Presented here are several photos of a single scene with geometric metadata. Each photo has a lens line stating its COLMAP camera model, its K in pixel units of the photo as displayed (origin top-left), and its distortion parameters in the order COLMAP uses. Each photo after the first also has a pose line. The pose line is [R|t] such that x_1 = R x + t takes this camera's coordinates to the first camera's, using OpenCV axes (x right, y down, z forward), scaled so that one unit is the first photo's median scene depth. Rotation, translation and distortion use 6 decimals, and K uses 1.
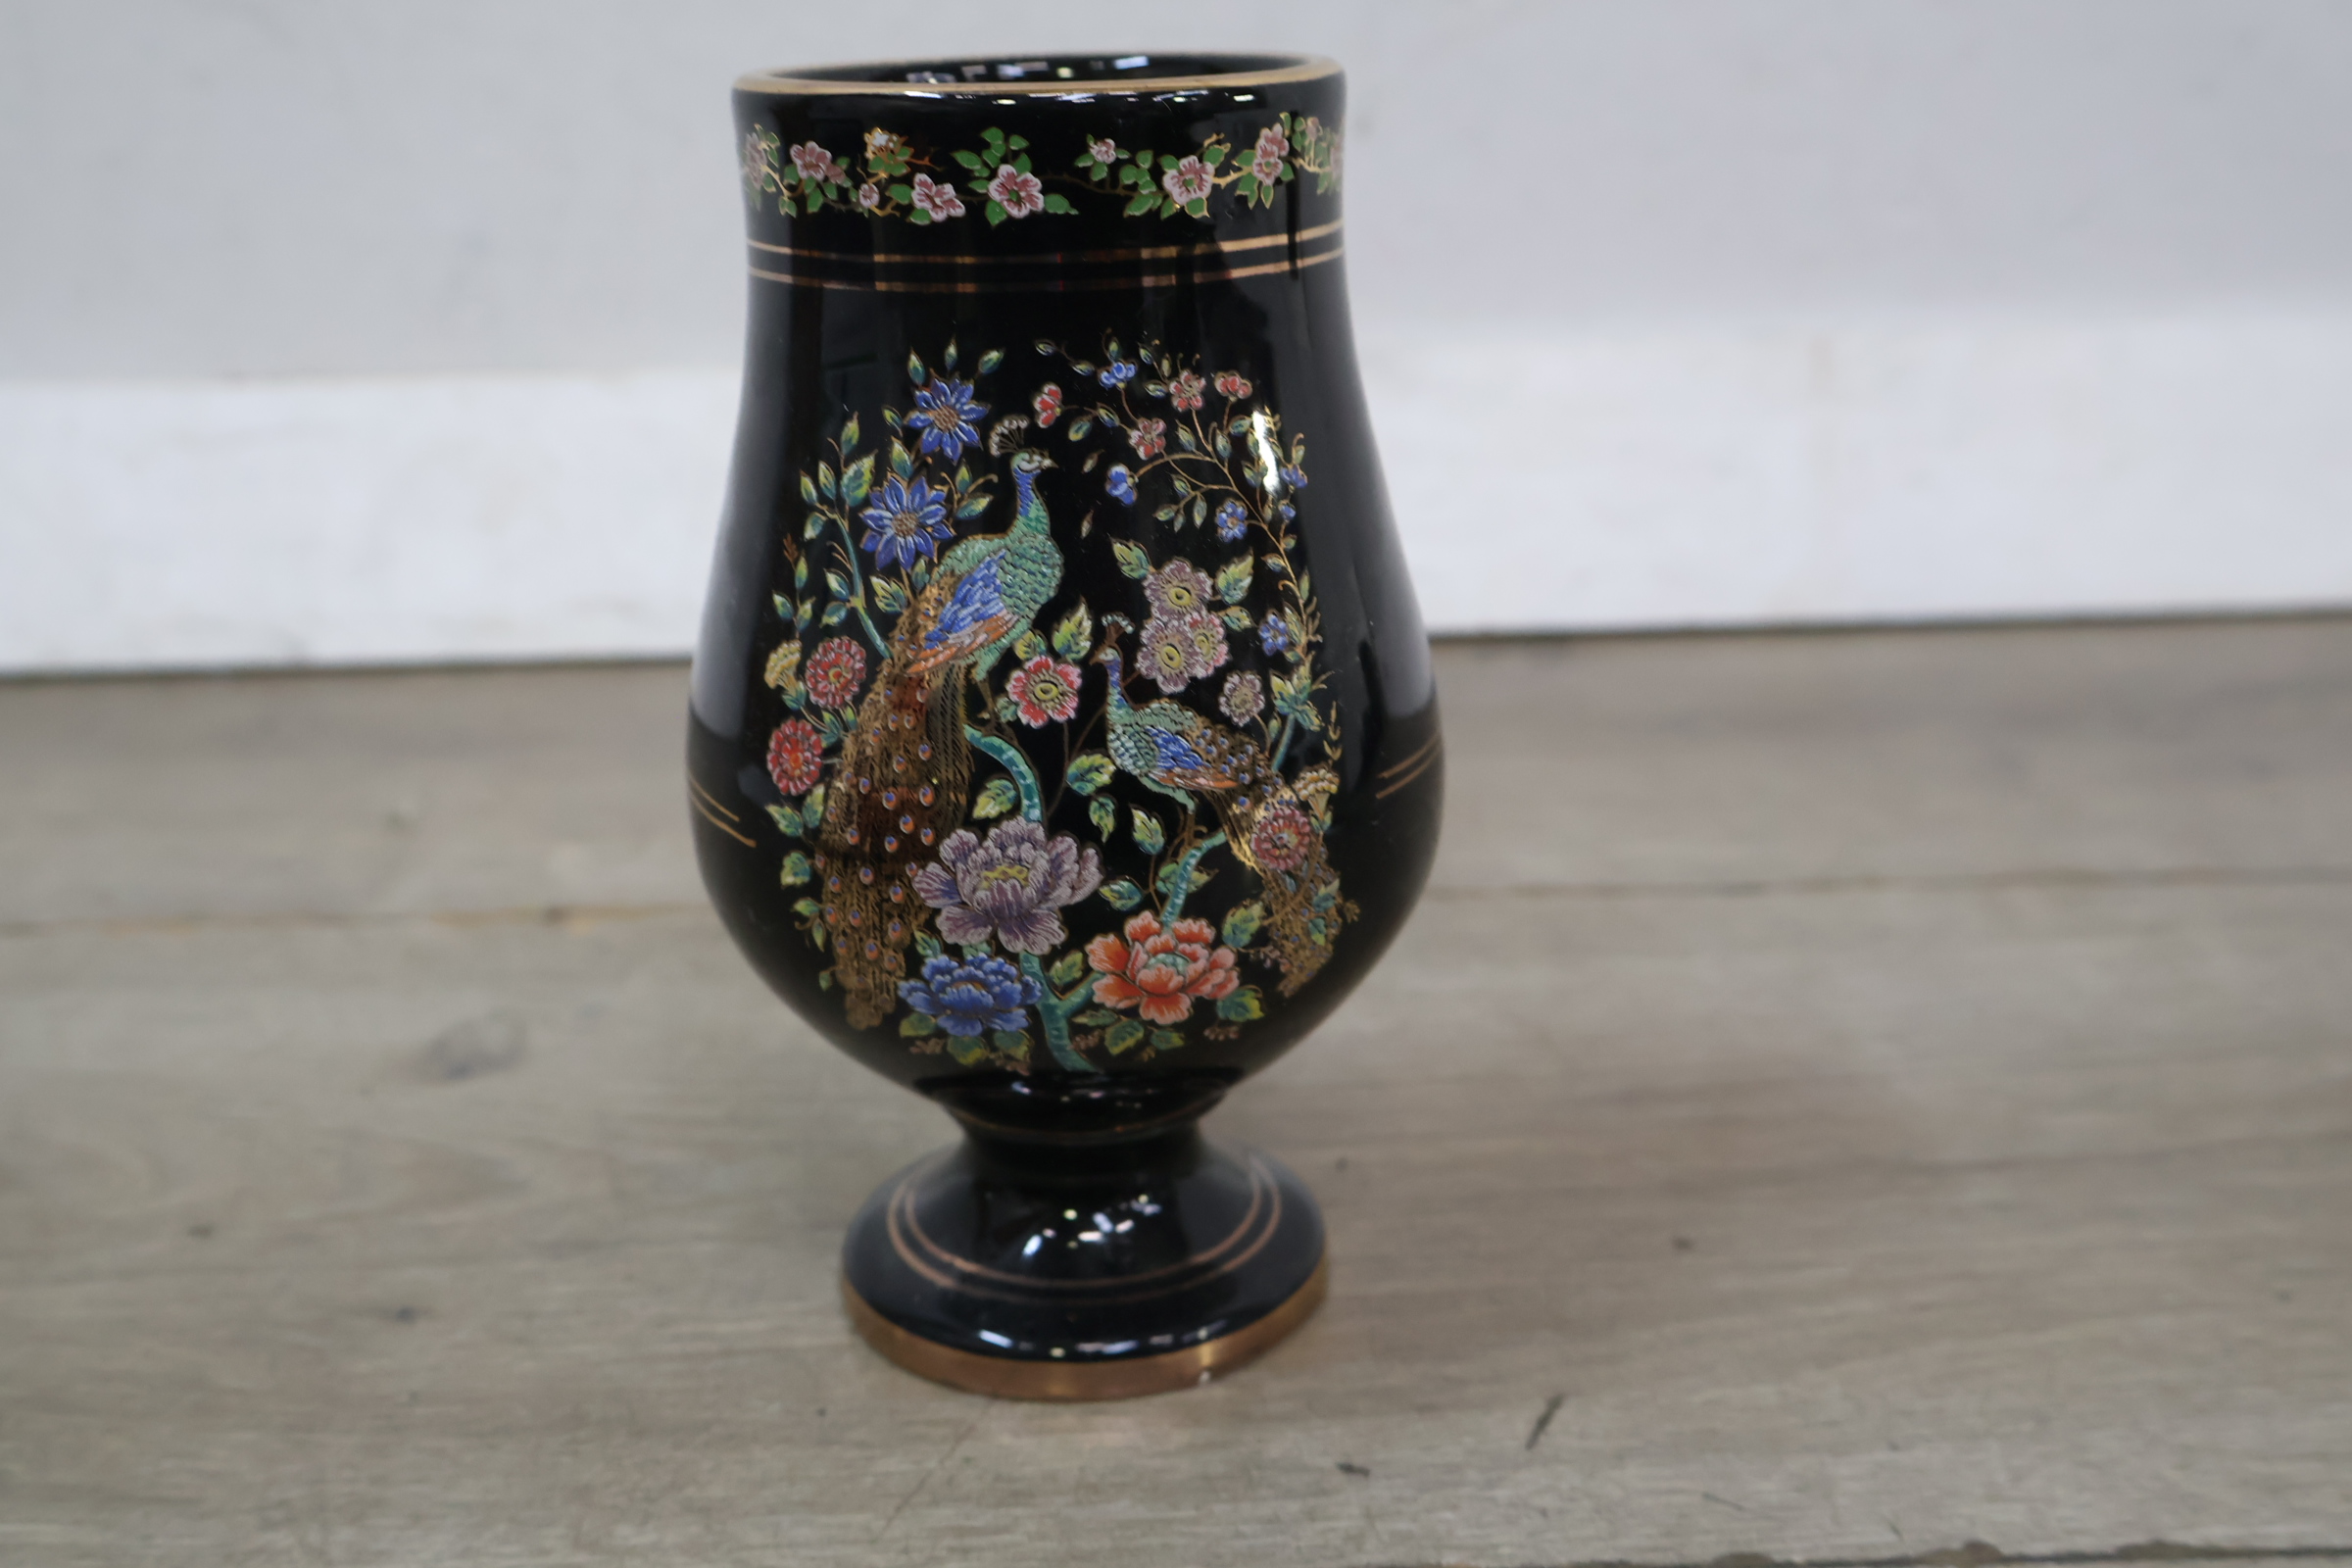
lens RADIAL K [[2513.1, 0, 1207.2], [0, 2513.1, 843.1], [0, 0, 1]] dist [-0.014305, -0.006598]
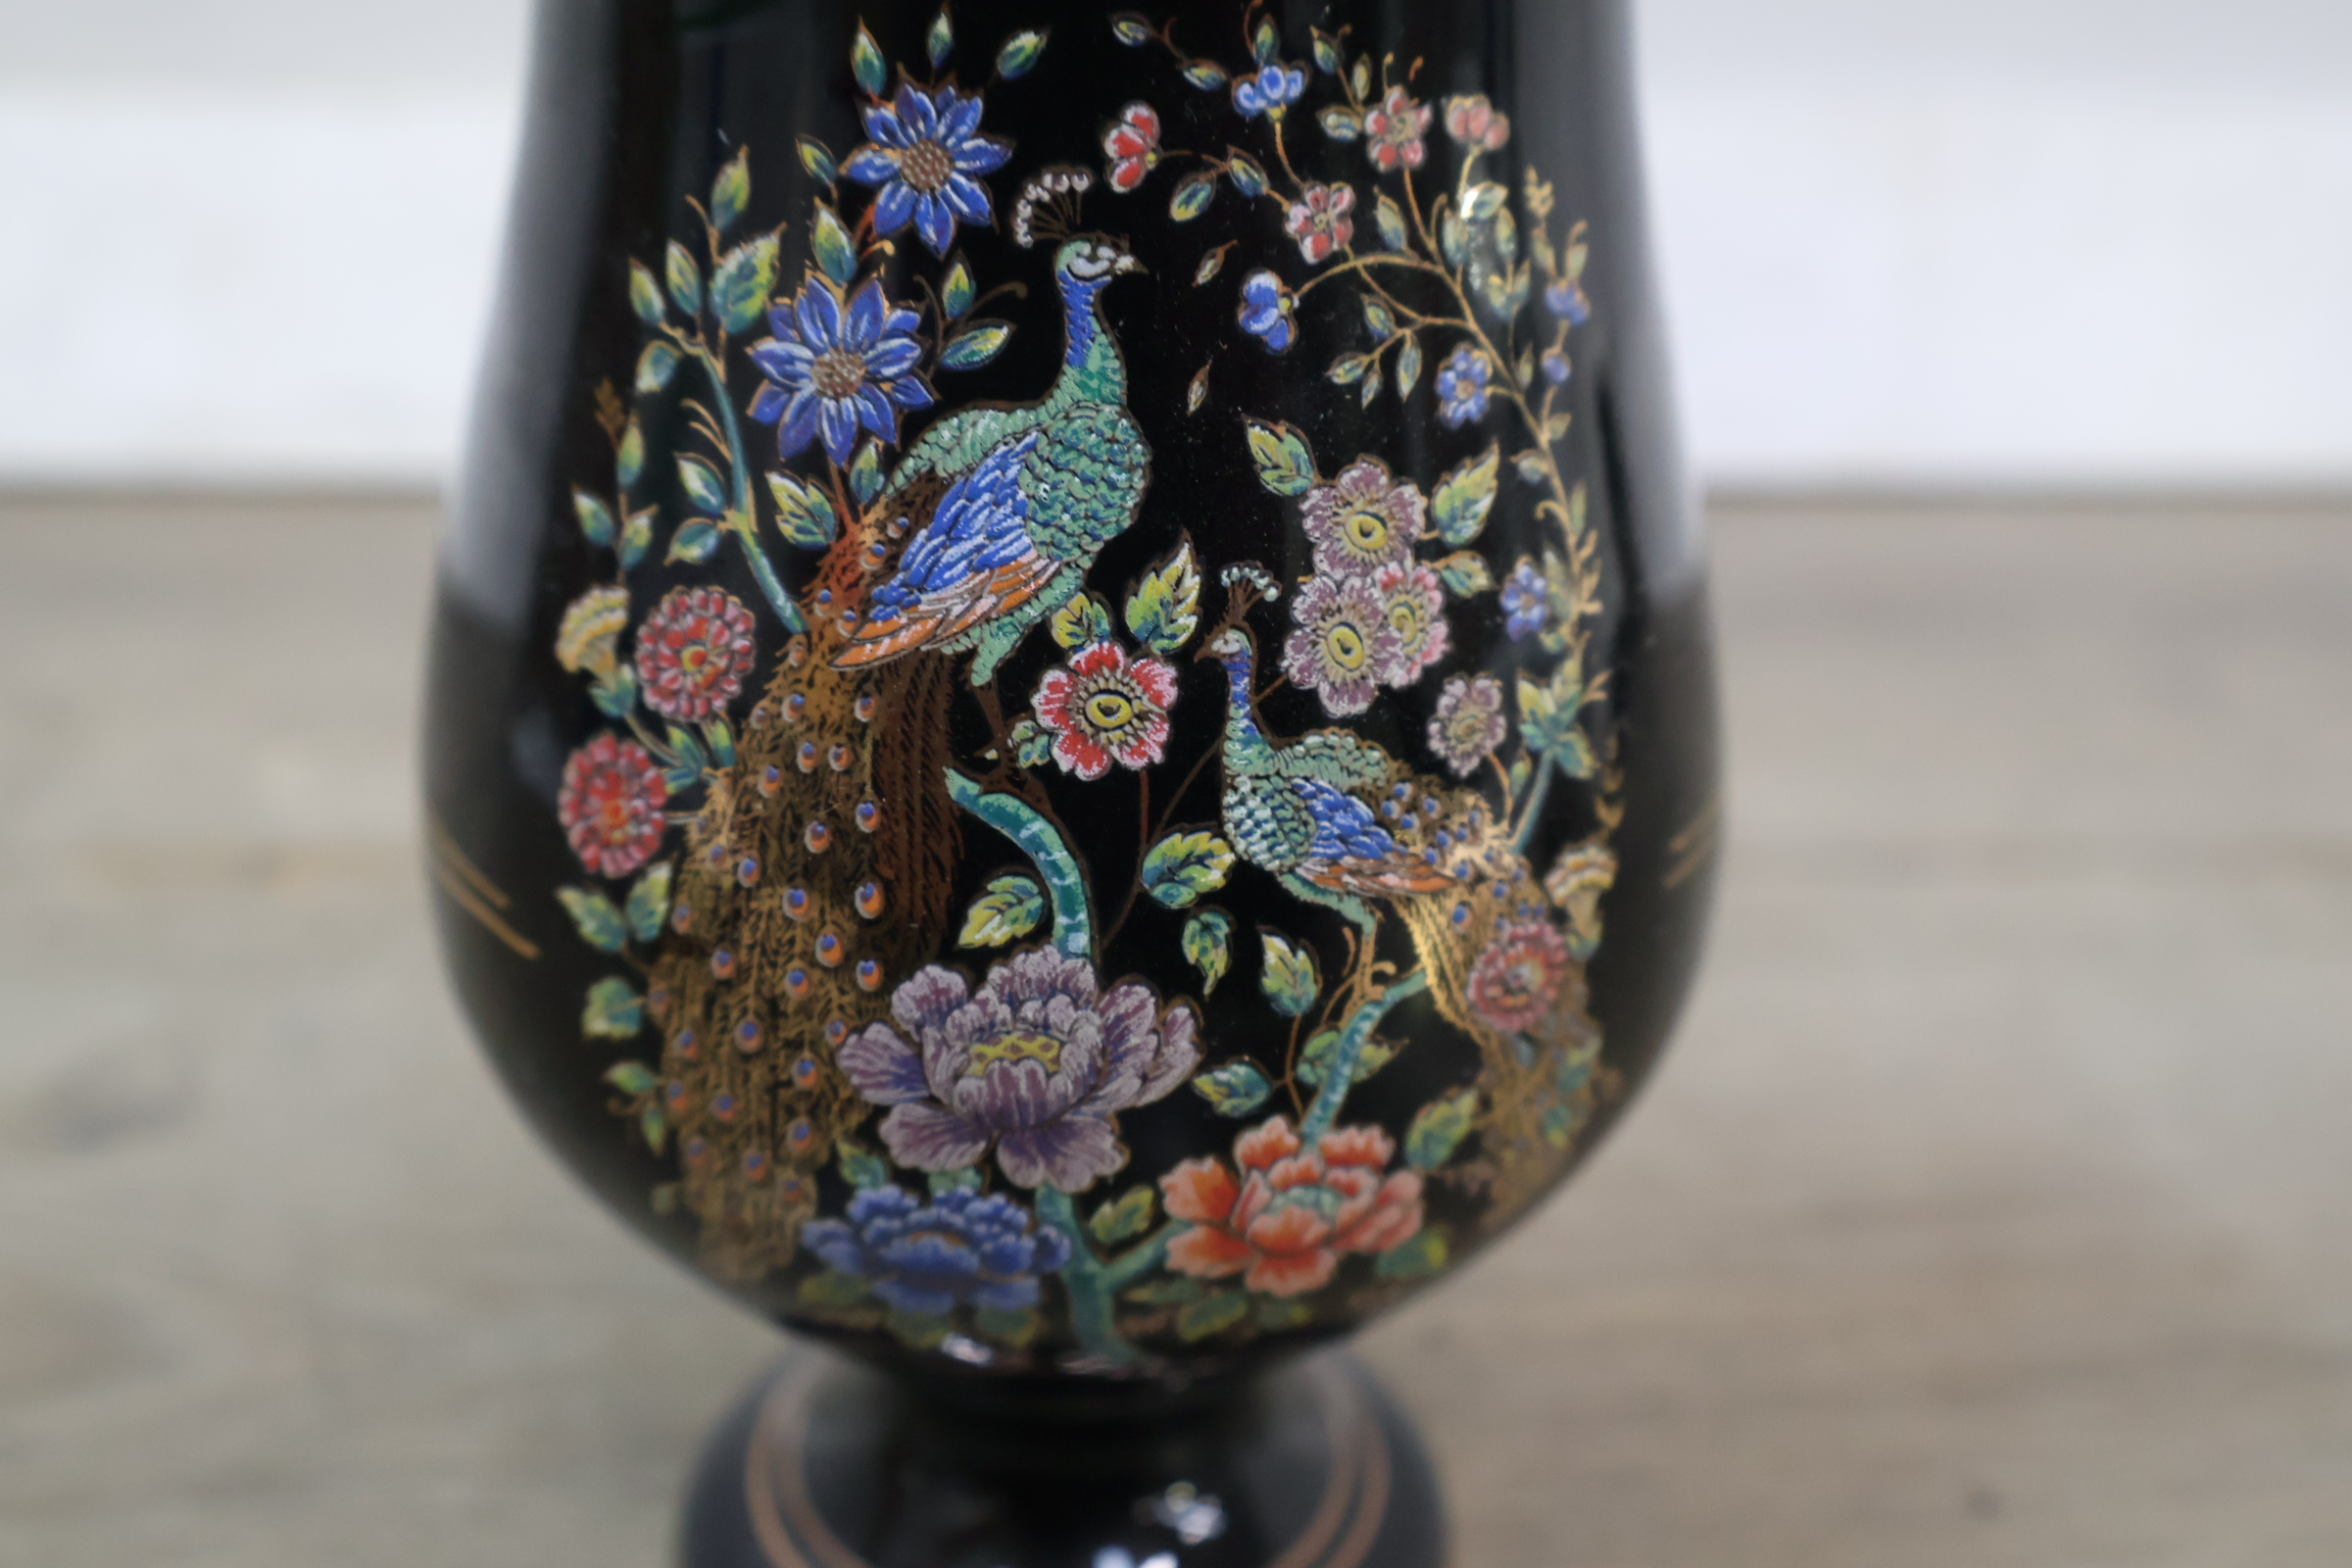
lens RADIAL K [[2476.3, 0, 1177.1], [0, 2476.3, 793.4], [0, 0, 1]] dist [0.003309, -0.008108]
pose [[0.997514, 0.022983, 0.066622, -0.083066], [-0.027769, 0.997031, 0.071822, -0.079845], [-0.064773, -0.073493, 0.995190, 0.488012]]
